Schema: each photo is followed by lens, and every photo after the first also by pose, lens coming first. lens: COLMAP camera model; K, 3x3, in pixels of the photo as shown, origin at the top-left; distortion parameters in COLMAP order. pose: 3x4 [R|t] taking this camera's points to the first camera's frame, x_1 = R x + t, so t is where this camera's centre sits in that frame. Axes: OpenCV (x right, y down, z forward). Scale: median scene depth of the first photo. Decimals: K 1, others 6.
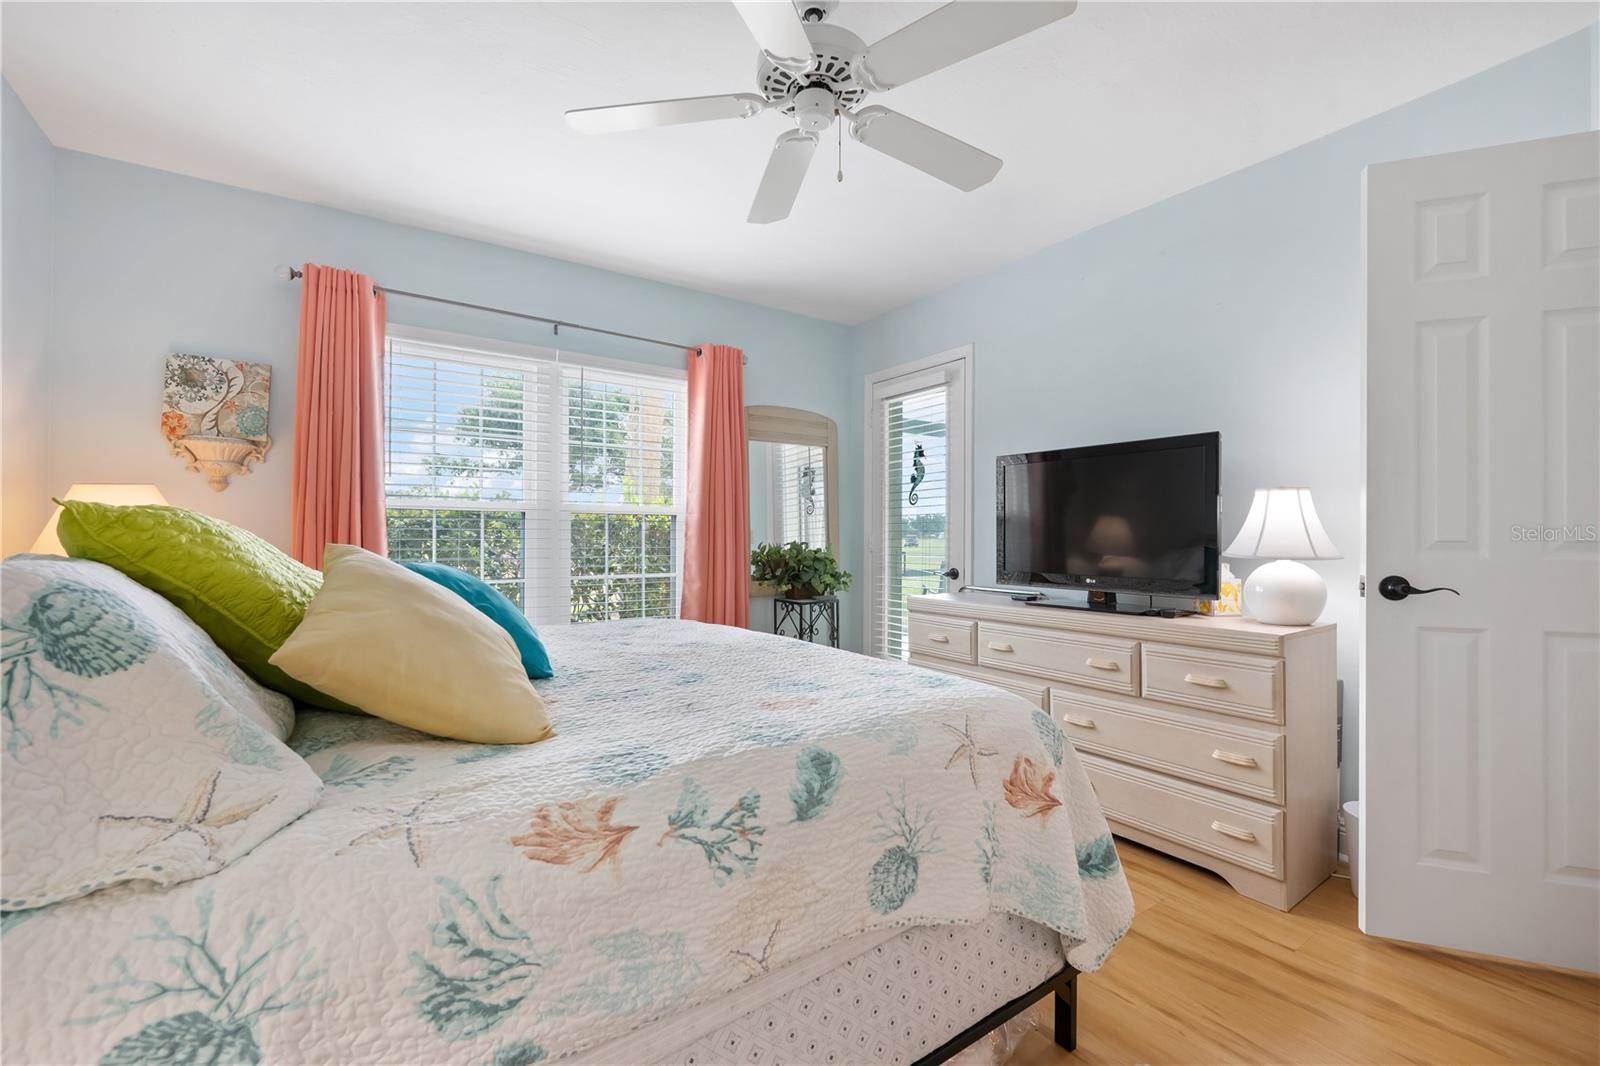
lens RADIAL K [[660.1, 0, 795.5], [0, 660.1, 535.6], [0, 0, 1]] dist [0.001346, -0.000002]
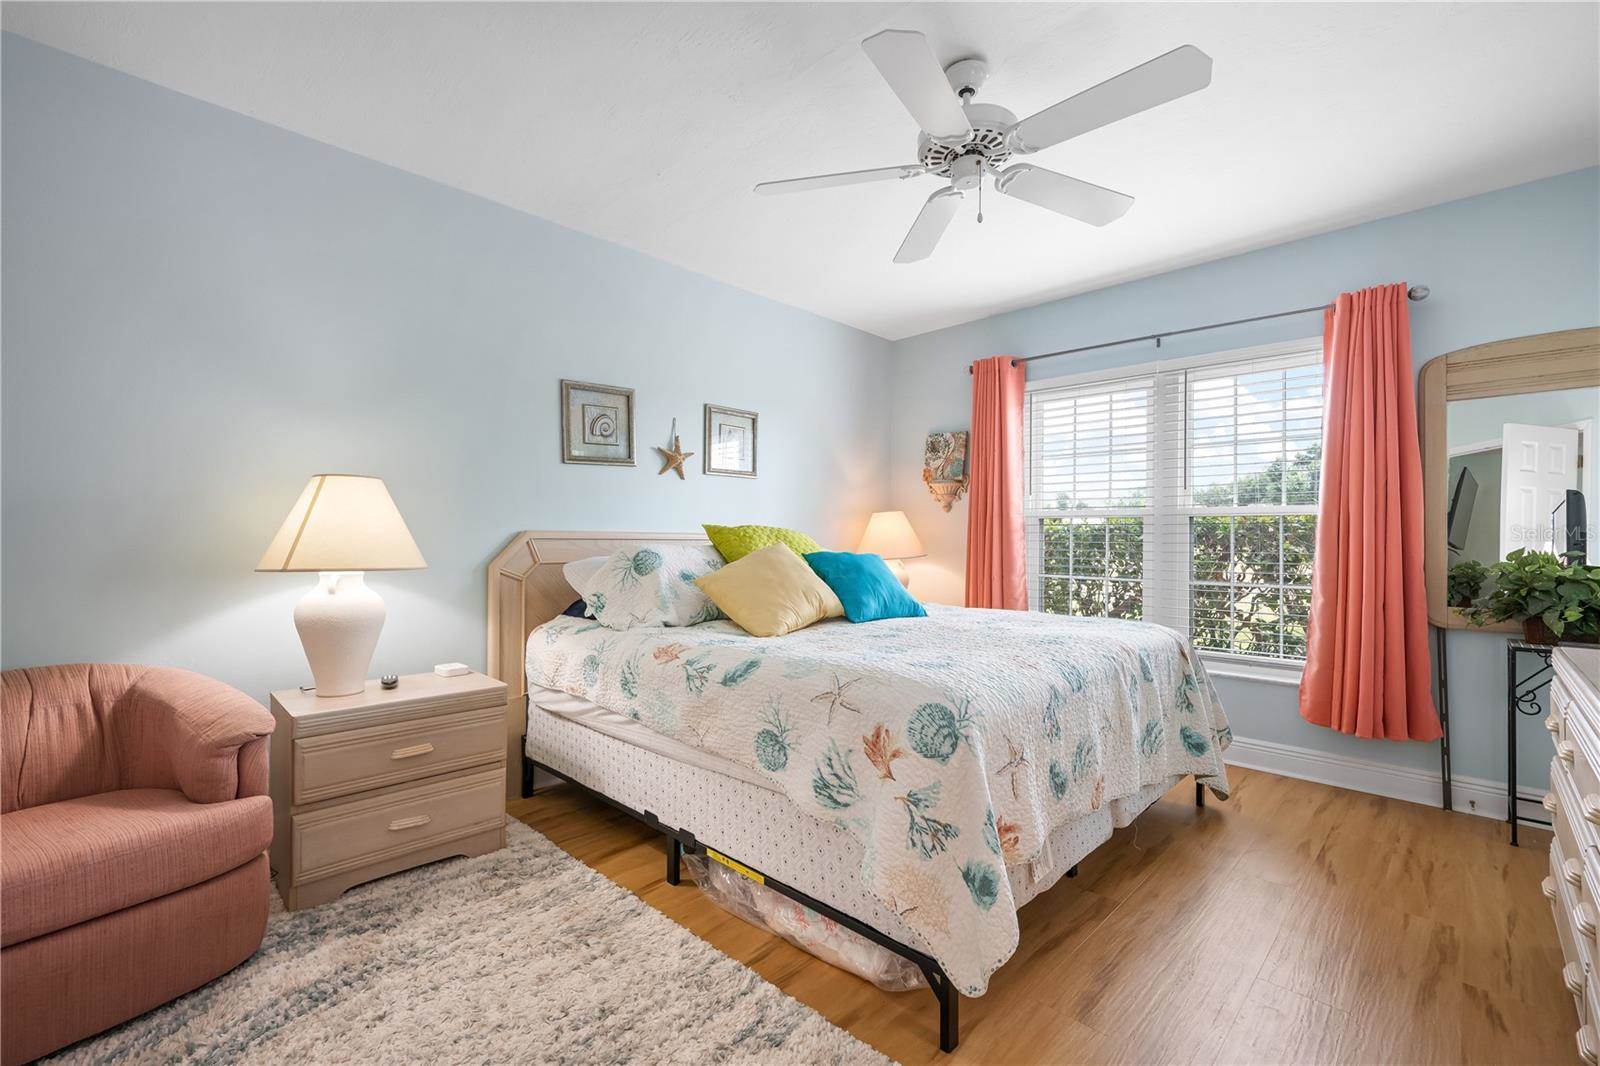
lens RADIAL K [[690.9, 0, 805.9], [0, 690.9, 507.4], [0, 0, 1]] dist [-0.002628, -0.000215]
pose [[0.200889, -0.044103, -0.978621, 0.785407], [-0.004125, 0.998939, -0.045866, 0.002729], [0.979605, 0.013251, 0.200494, 0.316647]]
